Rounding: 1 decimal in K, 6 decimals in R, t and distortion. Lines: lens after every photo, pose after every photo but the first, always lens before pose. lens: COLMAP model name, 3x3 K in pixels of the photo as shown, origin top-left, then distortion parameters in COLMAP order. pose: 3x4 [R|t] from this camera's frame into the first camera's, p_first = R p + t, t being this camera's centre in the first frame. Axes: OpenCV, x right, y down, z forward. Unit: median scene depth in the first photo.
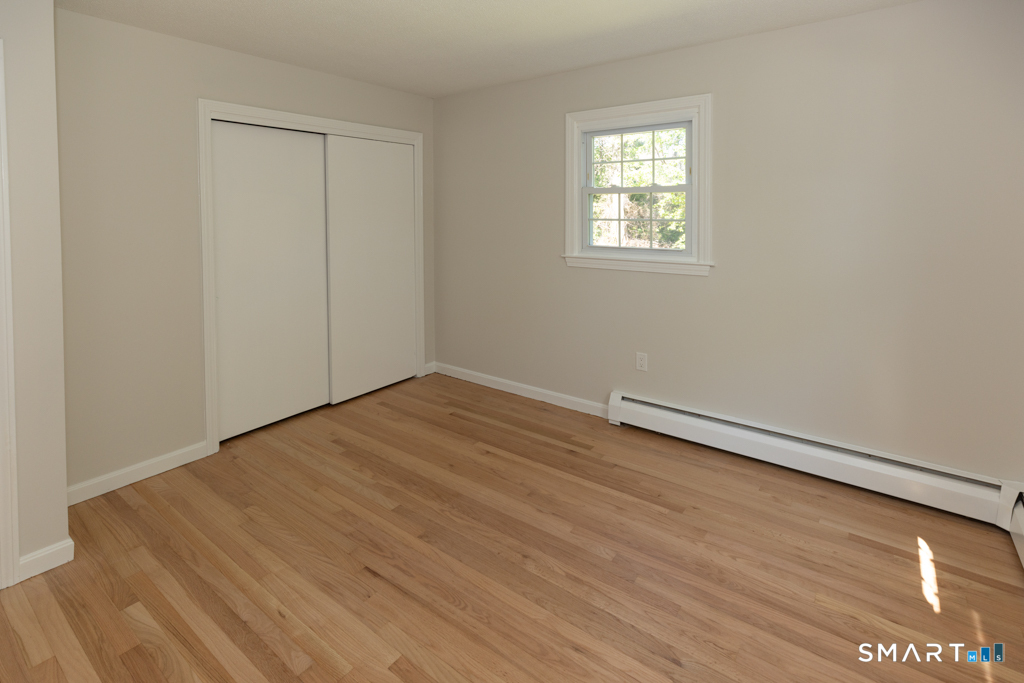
lens RADIAL K [[456.3, 0, 512.0], [0, 456.3, 341.5], [0, 0, 1]] dist [0.001771, 0.000281]
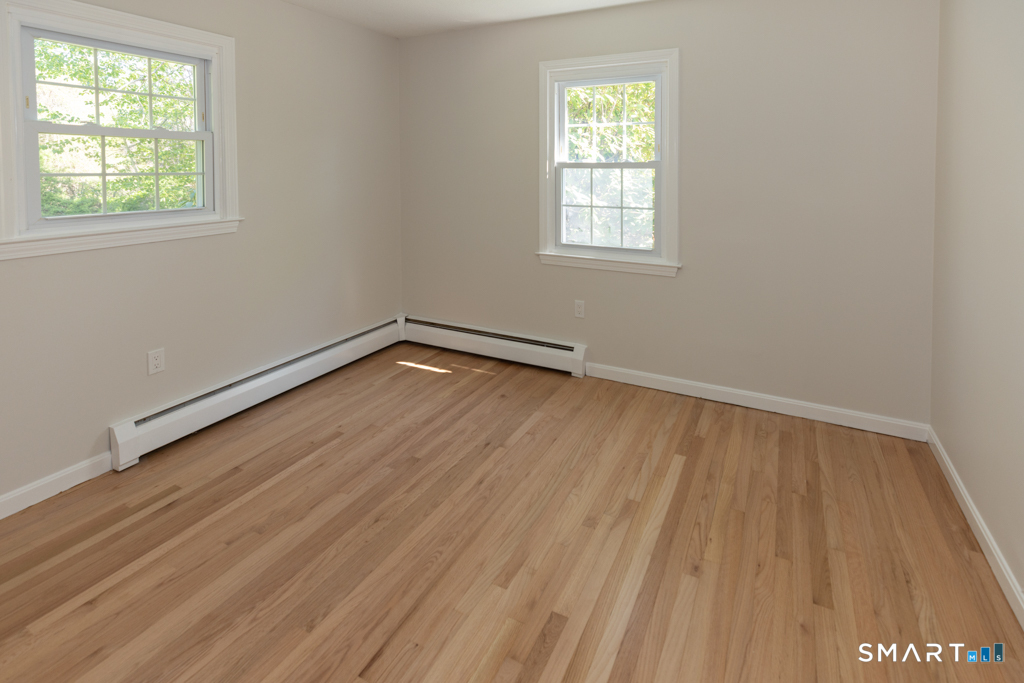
lens RADIAL K [[477.1, 0, 513.0], [0, 477.1, 375.4], [0, 0, 1]] dist [0.001799, 0.000762]
pose [[-0.136414, -0.392274, 0.909677, -0.790501], [0.274822, 0.867234, 0.415184, -0.151872], [-0.951769, 0.306636, -0.010497, 0.585360]]
